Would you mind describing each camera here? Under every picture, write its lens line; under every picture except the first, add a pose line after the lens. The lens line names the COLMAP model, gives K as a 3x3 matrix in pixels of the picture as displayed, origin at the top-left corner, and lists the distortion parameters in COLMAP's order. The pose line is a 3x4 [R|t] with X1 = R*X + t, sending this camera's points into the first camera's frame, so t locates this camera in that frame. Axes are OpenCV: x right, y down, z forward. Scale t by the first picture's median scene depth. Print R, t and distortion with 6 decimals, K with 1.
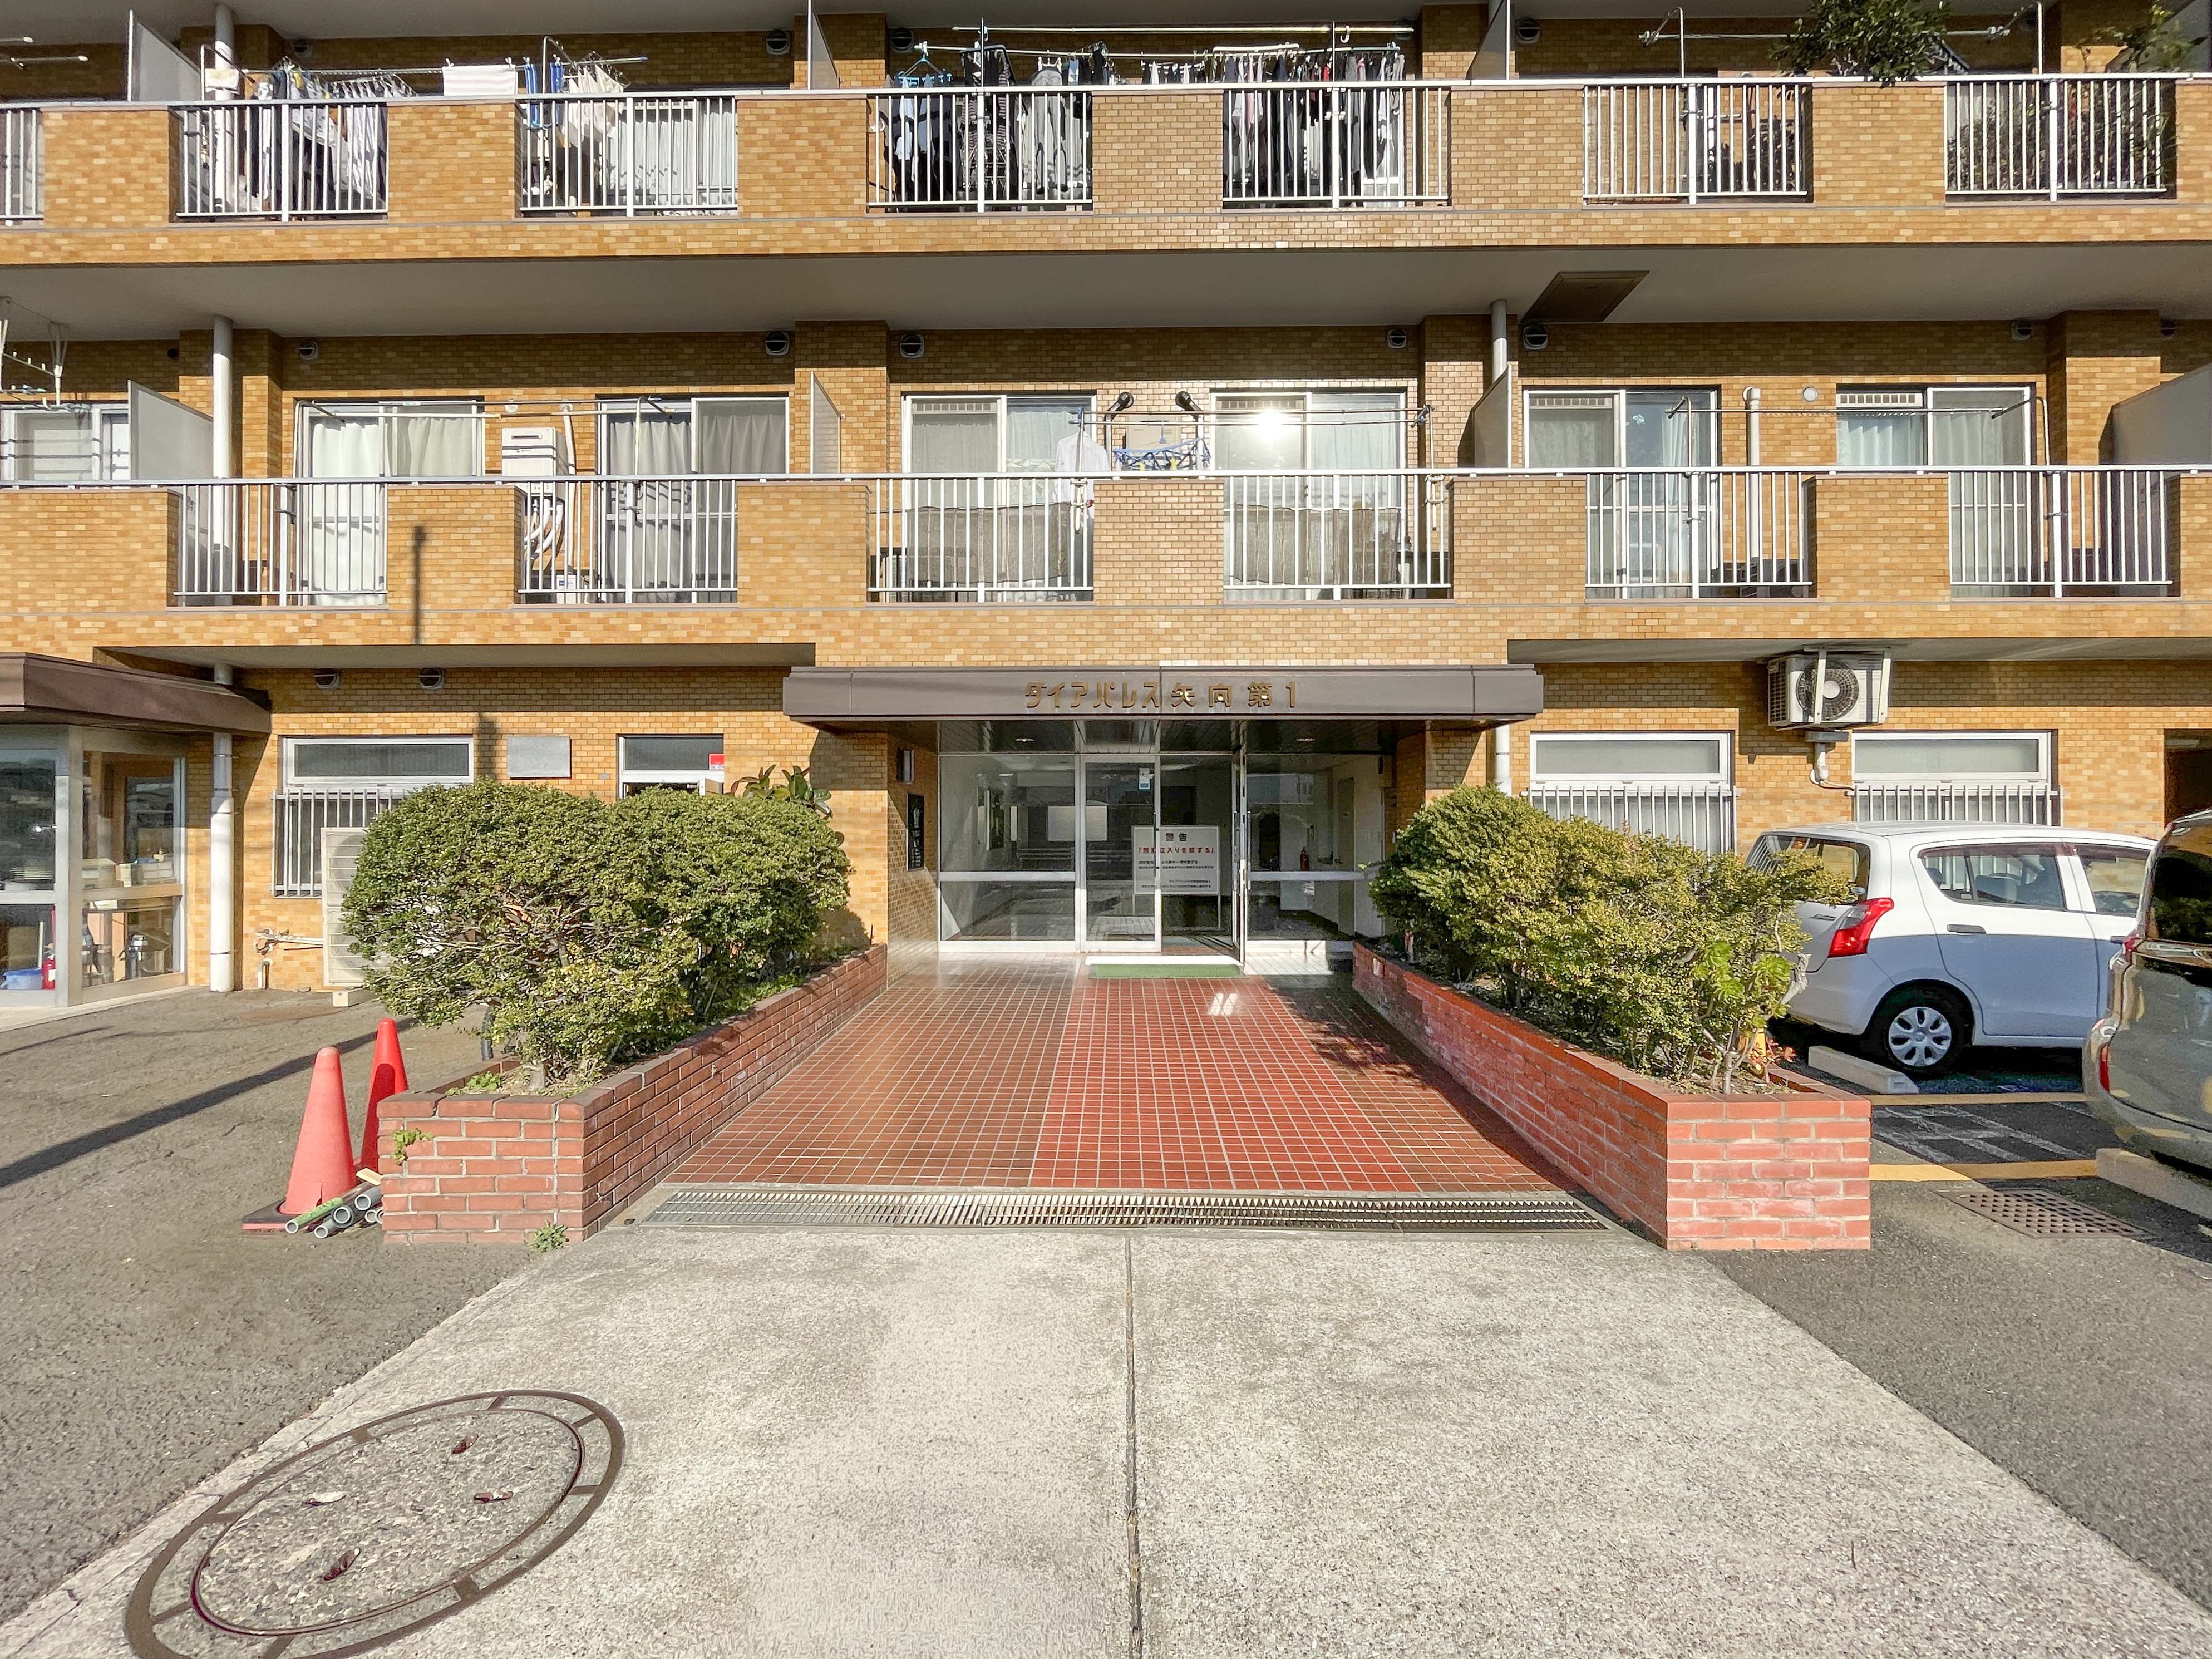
lens RADIAL K [[903.7, 0, 1104.3], [0, 903.7, 825.2], [0, 0, 1]] dist [-0.007309, -0.000413]
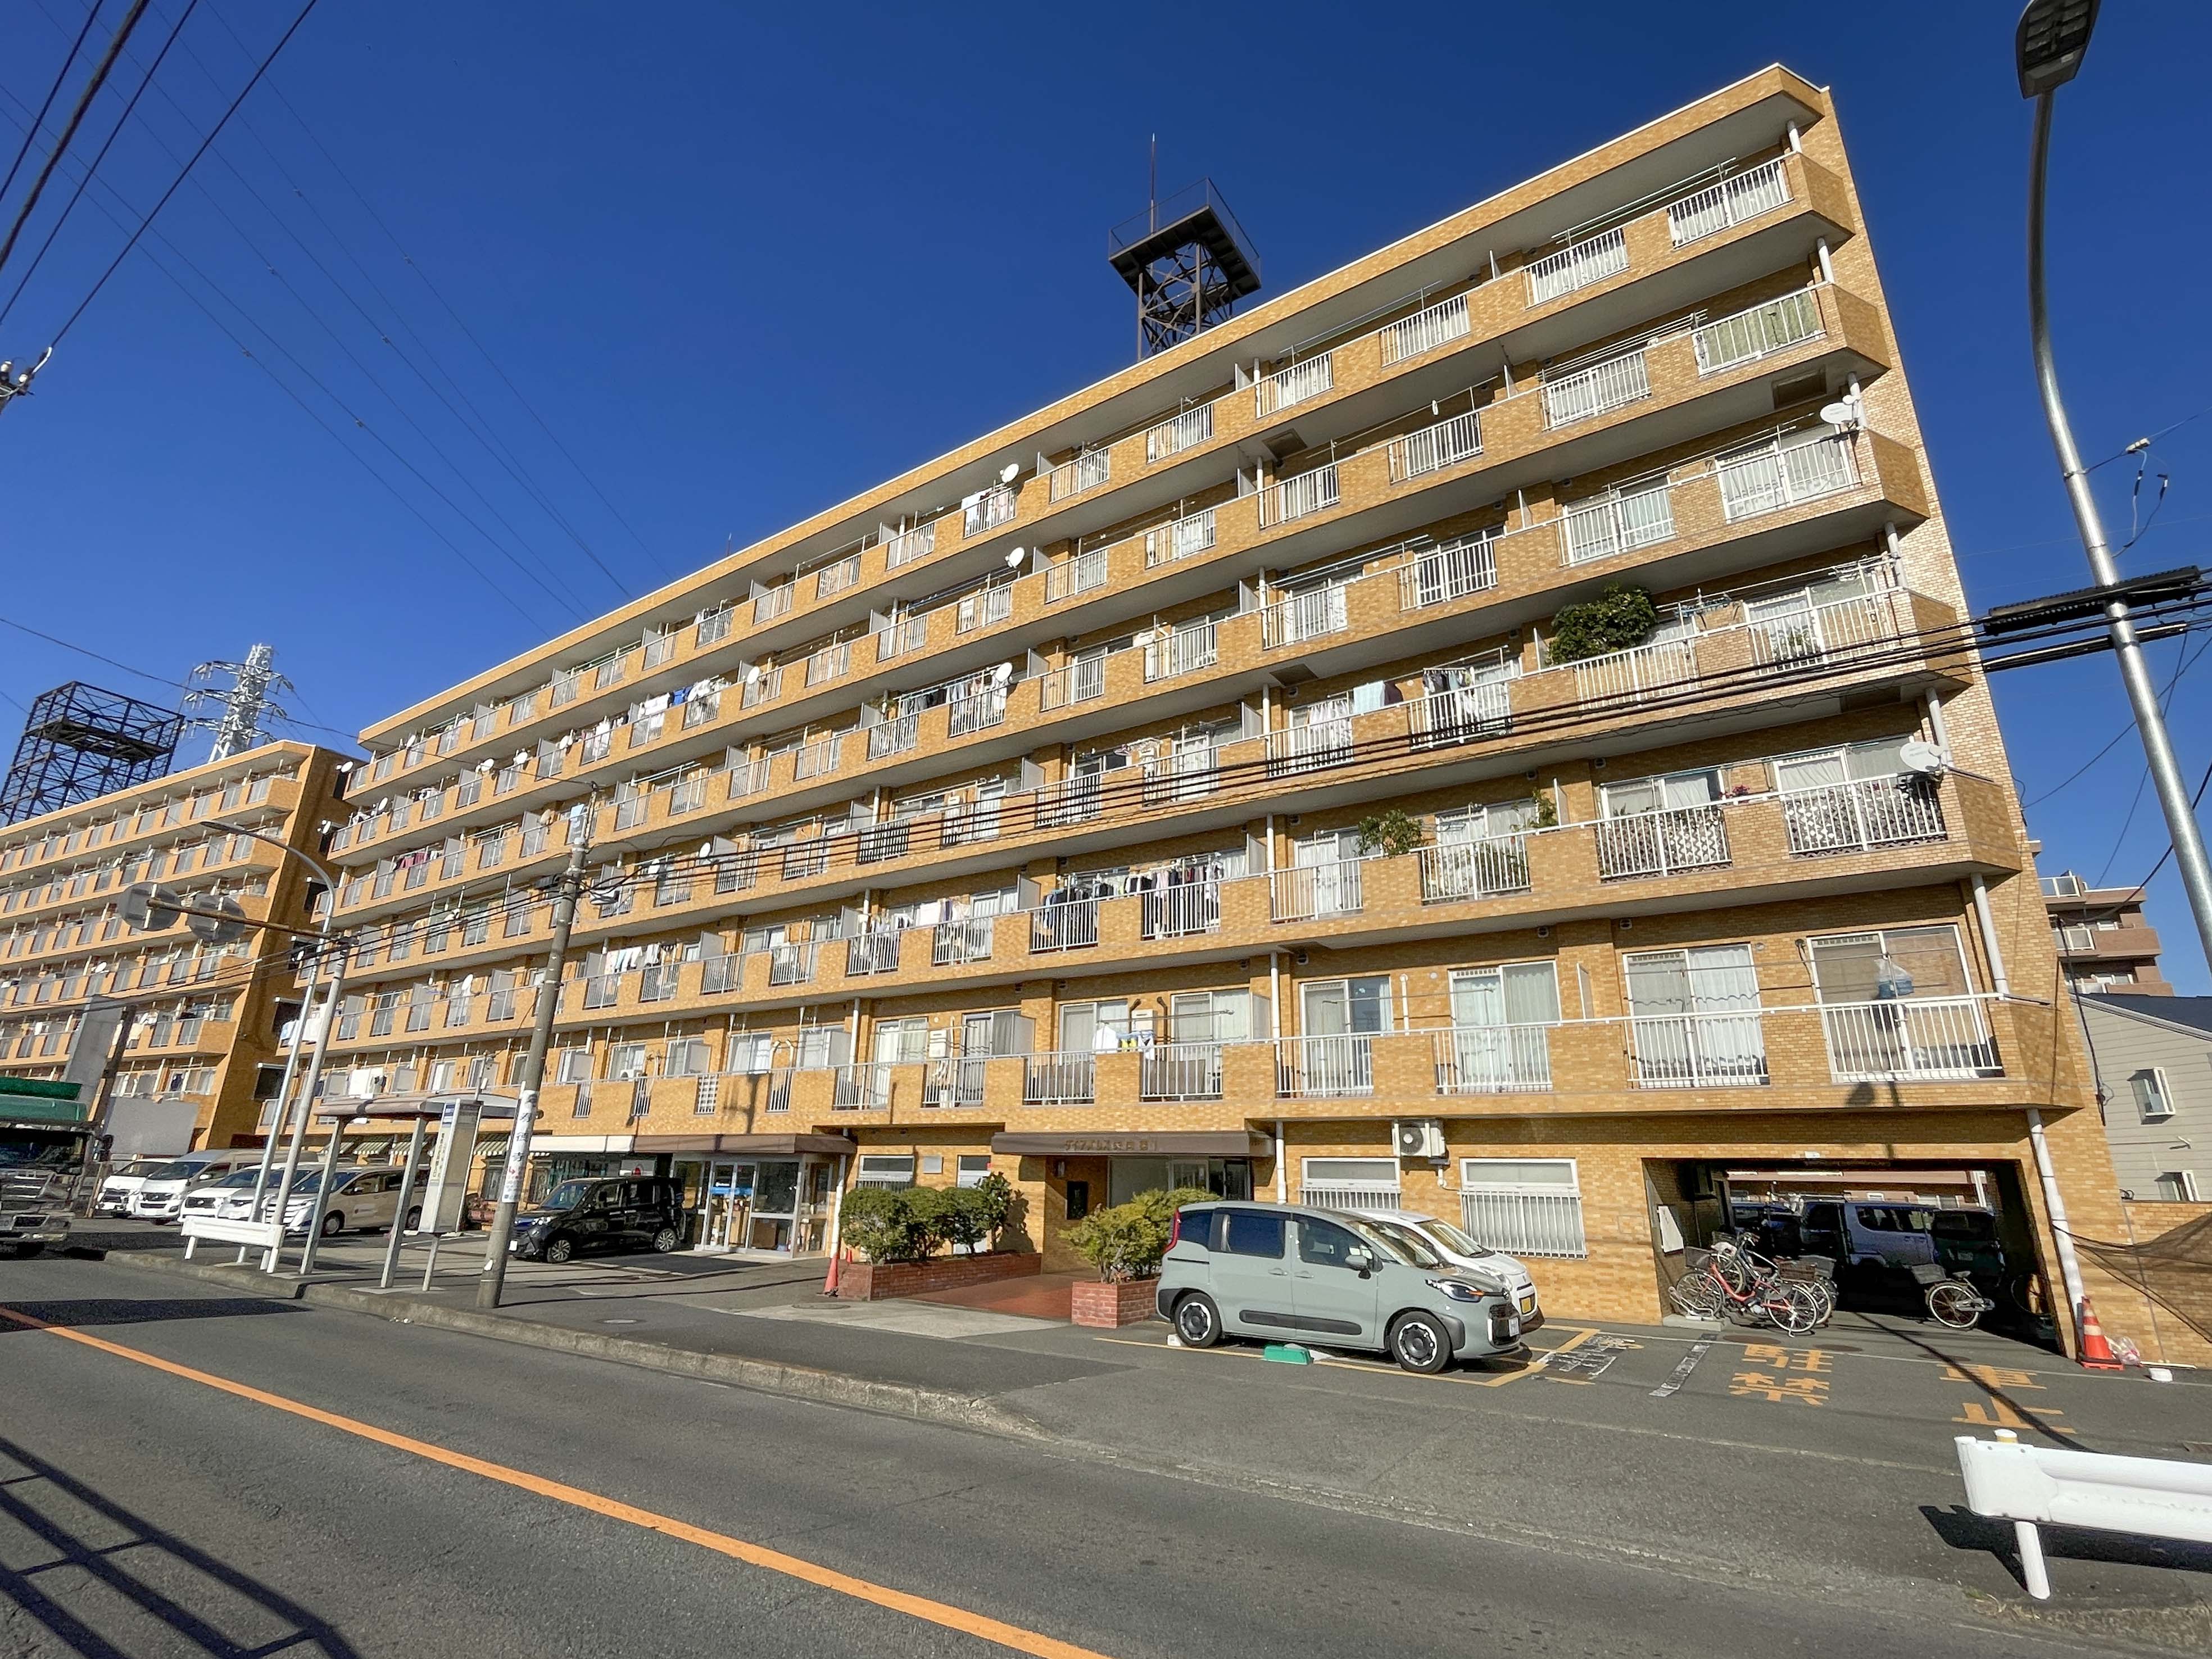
lens RADIAL K [[1049.8, 0, 1105.8], [0, 1049.8, 832.8], [0, 0, 1]] dist [-0.001175, -0.000073]
pose [[0.831326, -0.158094, -0.532825, 1.482344], [-0.018493, 0.950291, -0.310813, -0.055685], [0.555477, 0.268240, 0.787078, -1.282409]]
